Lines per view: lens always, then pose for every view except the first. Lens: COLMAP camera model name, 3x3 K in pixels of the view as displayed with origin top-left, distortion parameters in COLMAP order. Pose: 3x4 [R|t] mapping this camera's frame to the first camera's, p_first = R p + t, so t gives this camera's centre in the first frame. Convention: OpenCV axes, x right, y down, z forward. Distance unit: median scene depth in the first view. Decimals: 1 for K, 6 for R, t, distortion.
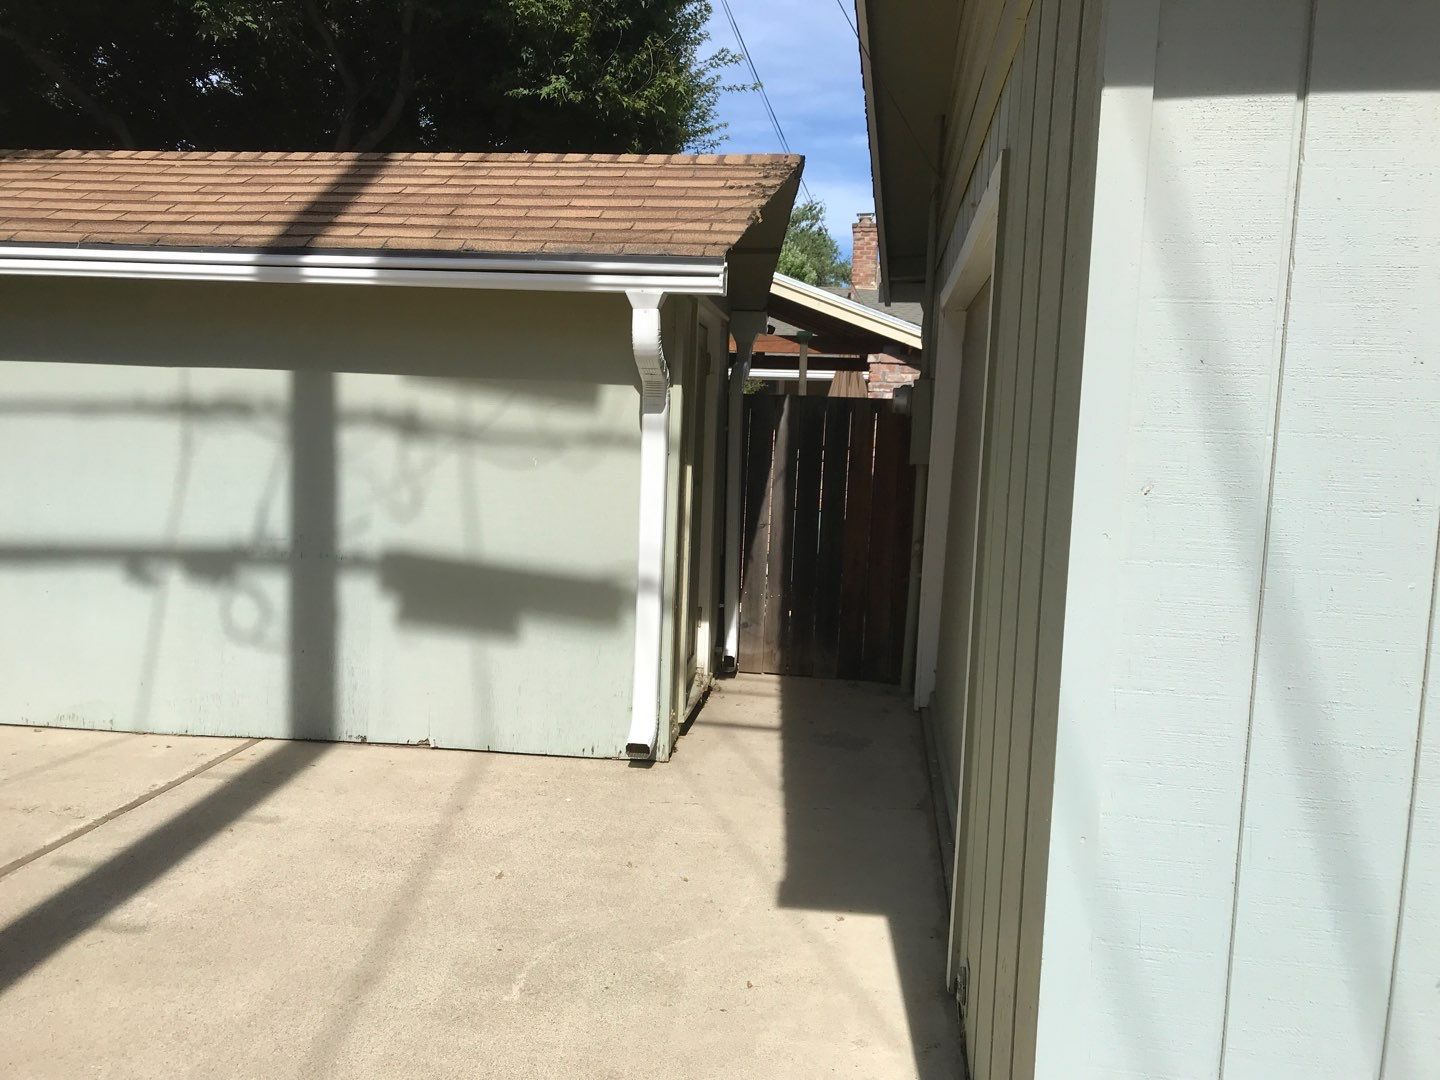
lens RADIAL K [[1208.2, 0, 718.6], [0, 1208.2, 549.0], [0, 0, 1]] dist [0.005968, -0.027042]
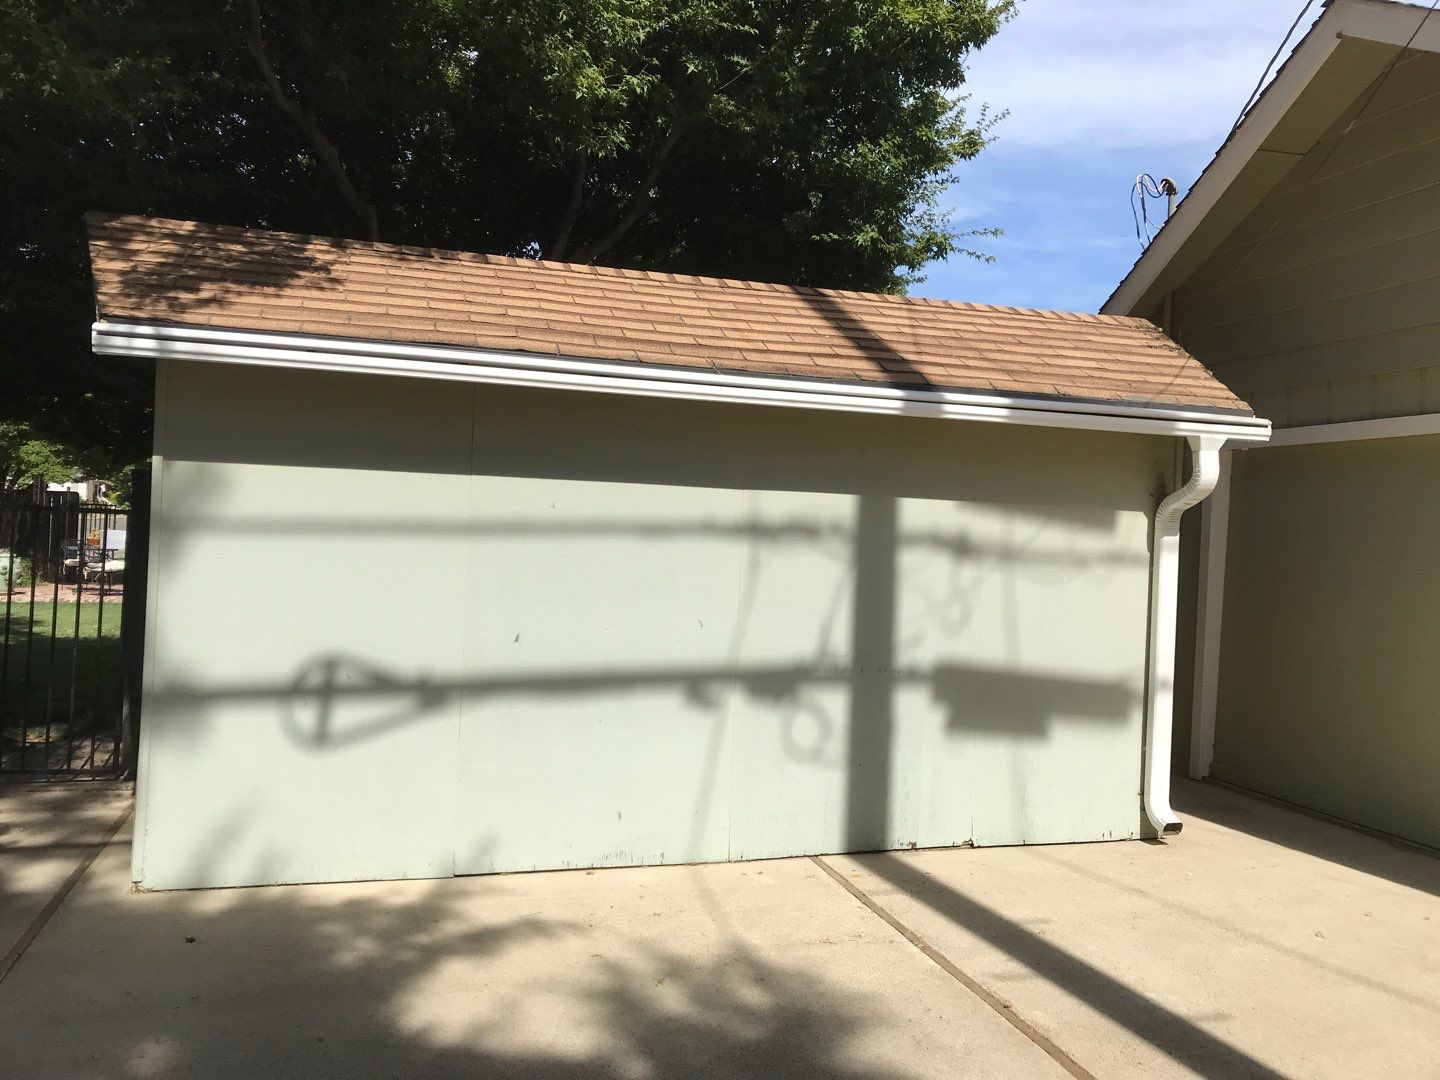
lens RADIAL K [[1208.2, 0, 712.1], [0, 1208.2, 535.4], [0, 0, 1]] dist [0.005968, -0.027042]
pose [[0.922727, -0.000787, 0.385452, -0.873752], [0.035030, 0.996031, -0.081824, -0.031010], [-0.383858, 0.089004, 0.919093, 0.084646]]
